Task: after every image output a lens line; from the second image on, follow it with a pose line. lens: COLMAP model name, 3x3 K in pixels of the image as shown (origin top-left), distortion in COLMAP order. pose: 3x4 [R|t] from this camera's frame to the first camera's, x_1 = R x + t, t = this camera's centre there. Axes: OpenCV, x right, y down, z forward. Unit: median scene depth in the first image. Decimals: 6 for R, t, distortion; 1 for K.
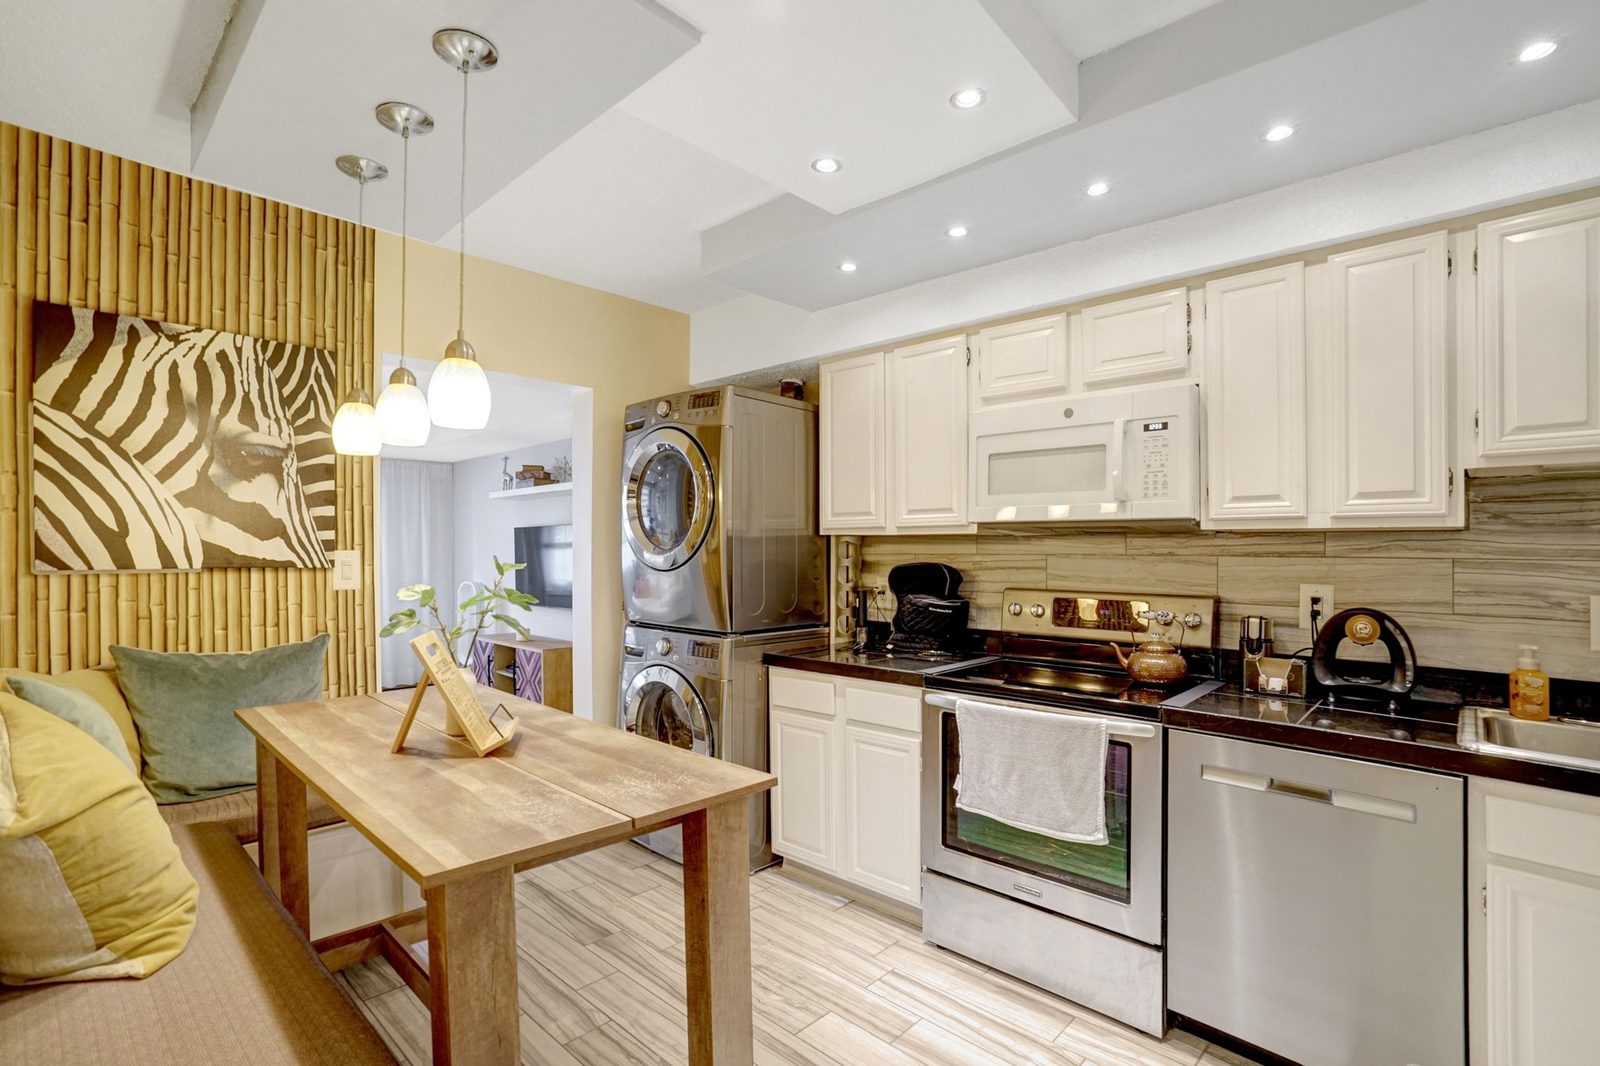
lens RADIAL K [[746.7, 0, 790.6], [0, 746.7, 539.7], [0, 0, 1]] dist [-0.053607, 0.015424]
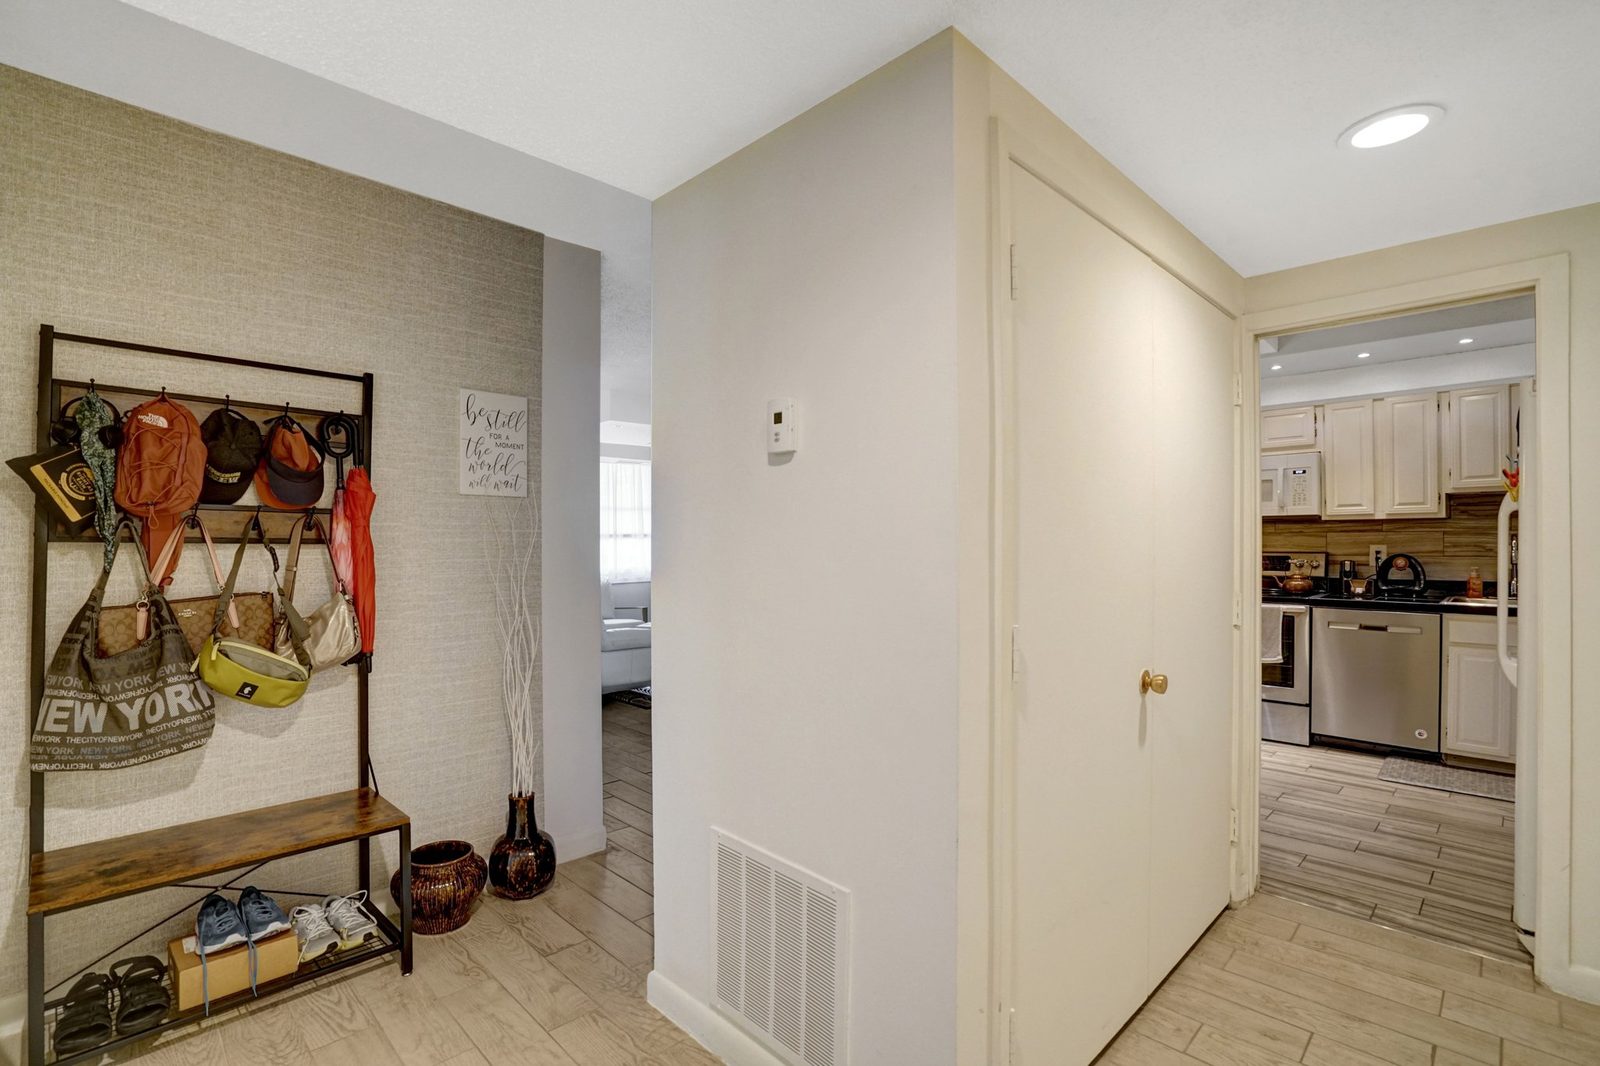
lens RADIAL K [[739.2, 0, 790.2], [0, 739.2, 538.7], [0, 0, 1]] dist [-0.042497, 0.013804]
pose [[0.998820, -0.013770, -0.046565, -0.872673], [0.014371, 0.999817, 0.012588, -0.007424], [0.046383, -0.013242, 0.998836, -1.157983]]
